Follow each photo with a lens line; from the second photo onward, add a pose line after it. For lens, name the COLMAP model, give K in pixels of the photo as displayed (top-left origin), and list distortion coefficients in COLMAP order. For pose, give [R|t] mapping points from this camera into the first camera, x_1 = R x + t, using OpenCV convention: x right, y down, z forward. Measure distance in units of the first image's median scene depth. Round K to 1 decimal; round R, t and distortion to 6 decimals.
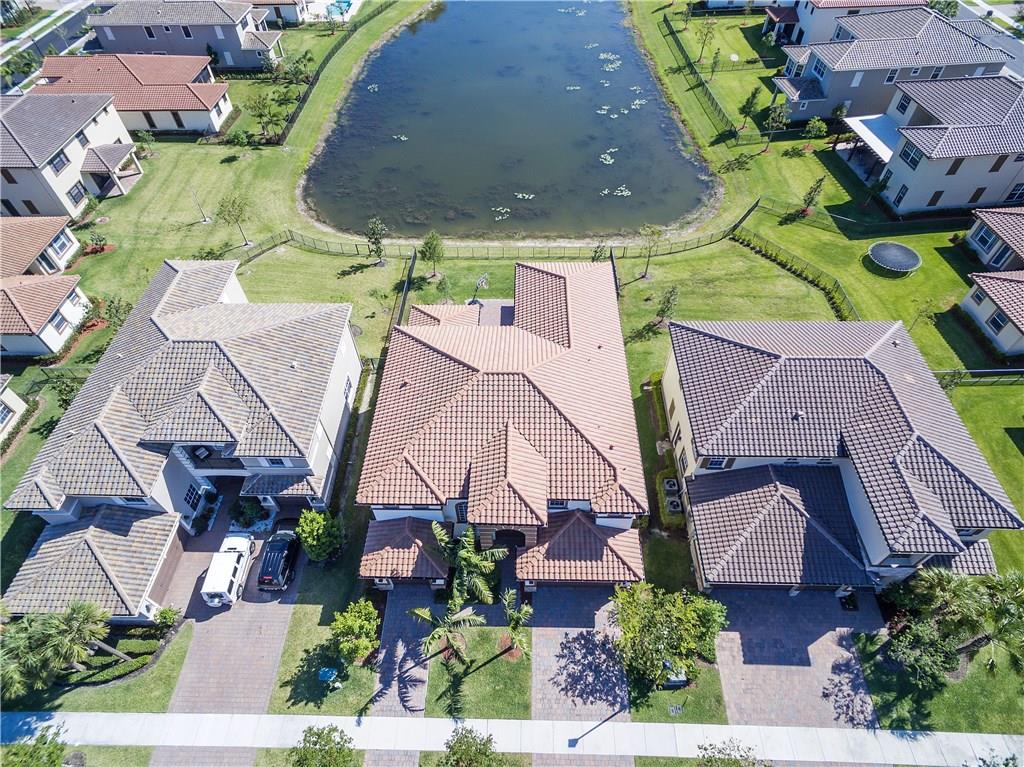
lens RADIAL K [[574.2, 0, 512.5], [0, 574.2, 387.7], [0, 0, 1]] dist [0.003188, 0.004612]
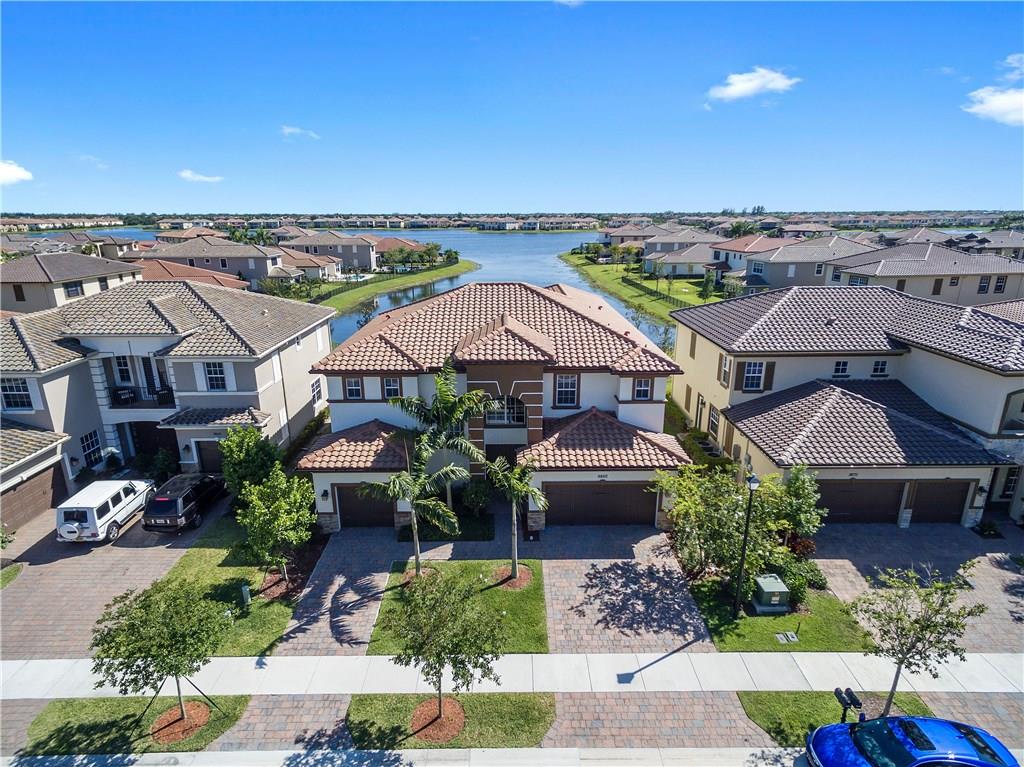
lens RADIAL K [[574.2, 0, 512.7], [0, 574.2, 387.0], [0, 0, 1]] dist [0.003188, 0.004612]
pose [[0.999502, -0.000518, 0.031540, -0.021558], [0.017757, 0.835641, -0.548989, 0.638824], [-0.026072, 0.549275, 0.835235, 0.343638]]
